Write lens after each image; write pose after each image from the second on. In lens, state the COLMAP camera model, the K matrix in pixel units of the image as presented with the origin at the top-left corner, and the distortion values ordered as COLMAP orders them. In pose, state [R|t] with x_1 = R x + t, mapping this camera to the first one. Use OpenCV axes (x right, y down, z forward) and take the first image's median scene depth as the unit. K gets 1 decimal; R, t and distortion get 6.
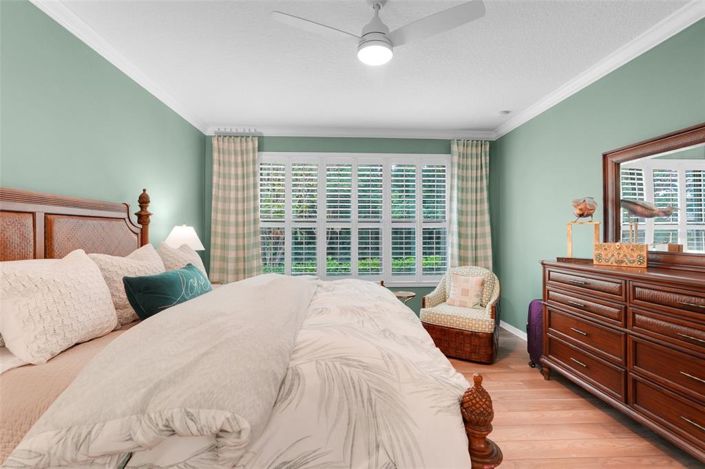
lens RADIAL K [[313.0, 0, 351.3], [0, 313.0, 232.2], [0, 0, 1]] dist [-0.002215, 0.001363]
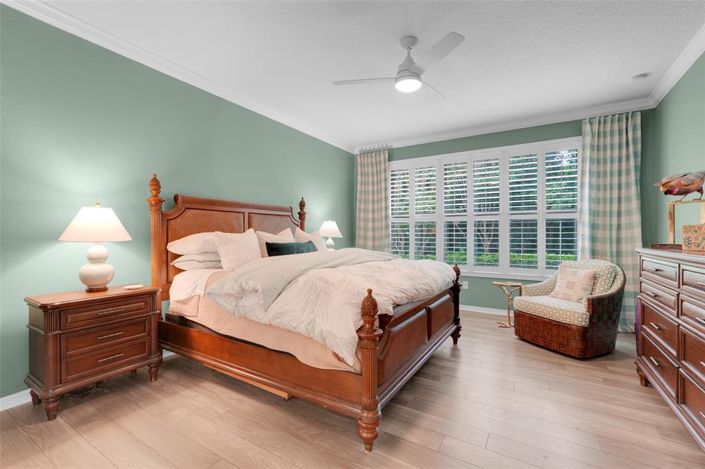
lens RADIAL K [[313.0, 0, 354.3], [0, 313.0, 236.6], [0, 0, 1]] dist [-0.002215, 0.001363]
pose [[0.826432, 0.002100, -0.563033, 0.297097], [0.001660, 0.999980, 0.006167, 0.034040], [0.563034, -0.006031, 0.826412, -0.111718]]
